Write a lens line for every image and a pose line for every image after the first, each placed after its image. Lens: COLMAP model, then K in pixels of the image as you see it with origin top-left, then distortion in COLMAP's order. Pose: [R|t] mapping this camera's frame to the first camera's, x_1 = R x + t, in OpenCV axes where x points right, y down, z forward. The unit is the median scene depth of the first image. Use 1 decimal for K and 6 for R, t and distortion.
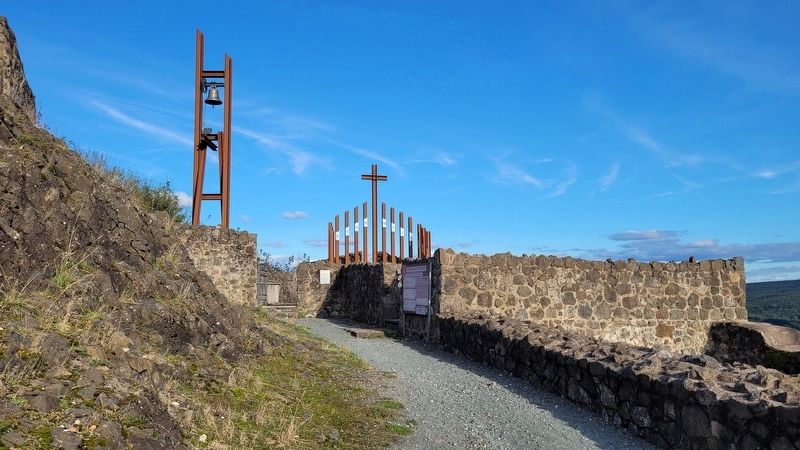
lens RADIAL K [[630.7, 0, 399.2], [0, 630.7, 219.8], [0, 0, 1]] dist [0.048820, 0.023441]
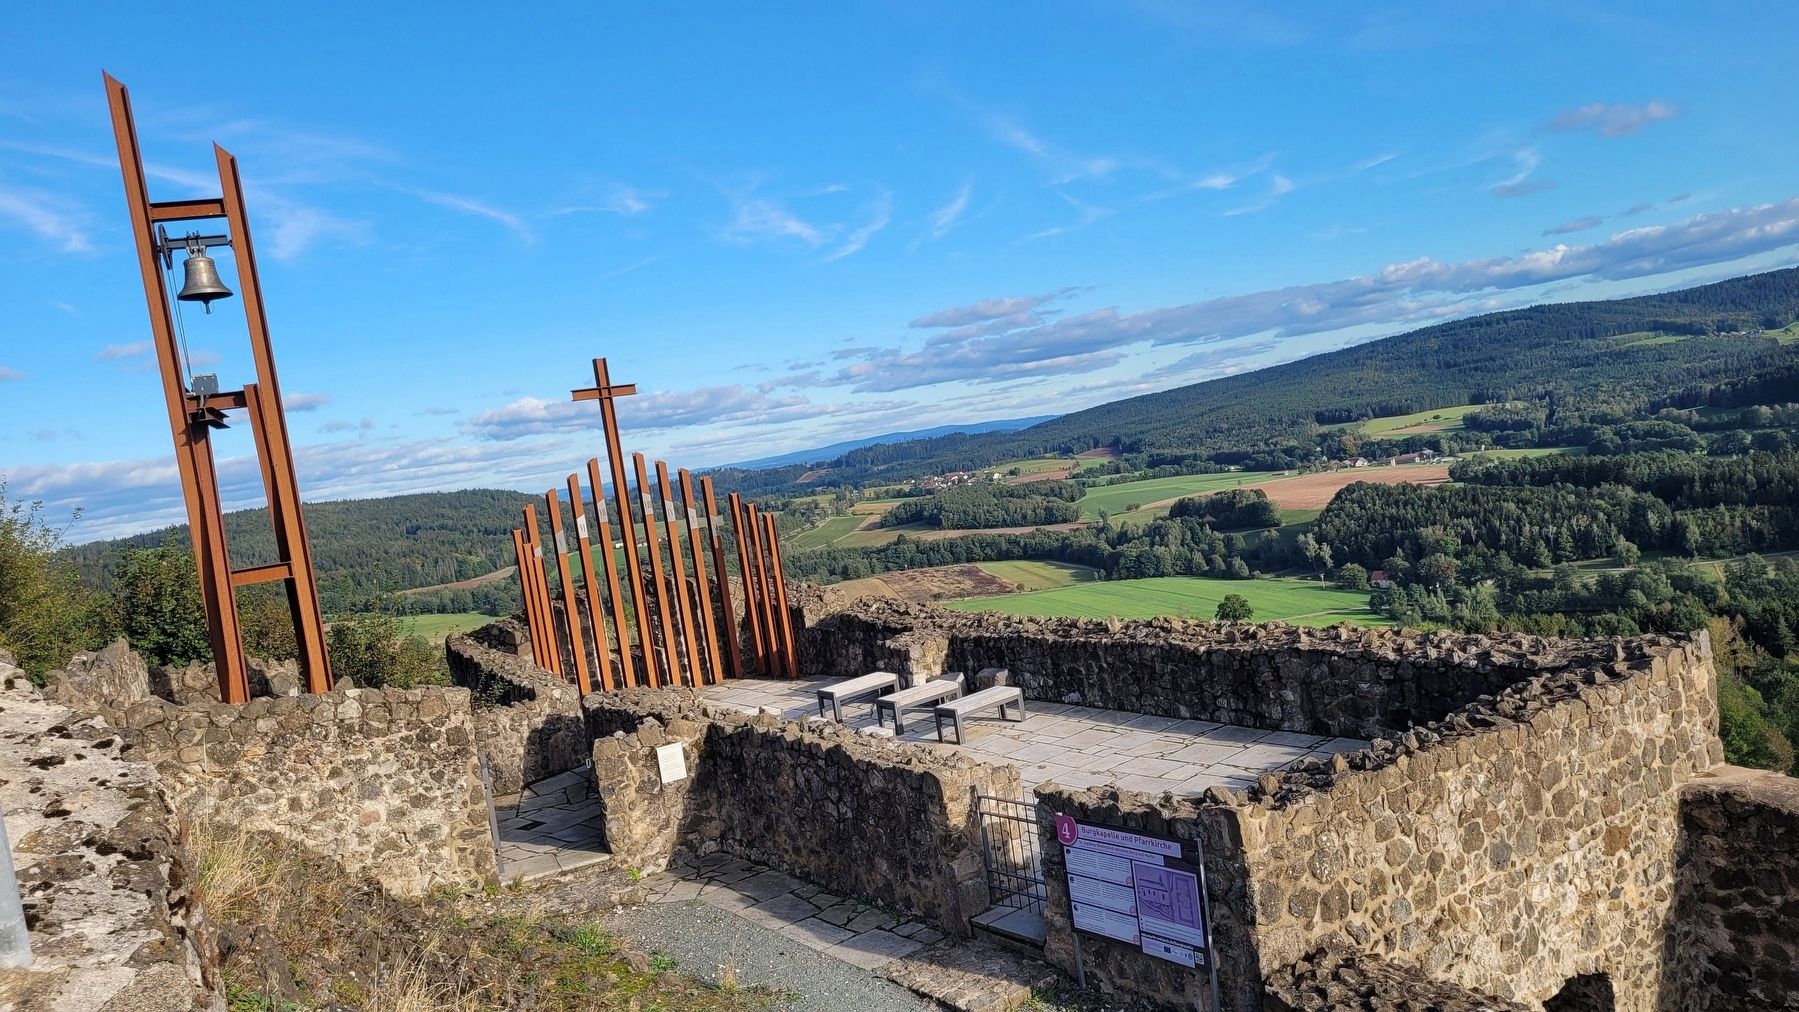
lens RADIAL K [[1418.3, 0, 912.4], [0, 1418.3, 509.9], [0, 0, 1]] dist [0.048820, 0.023441]
pose [[0.937416, -0.150418, 0.314048, -0.319662], [0.102322, 0.981061, 0.164468, -0.260603], [-0.332839, -0.122041, 0.935053, 0.233091]]
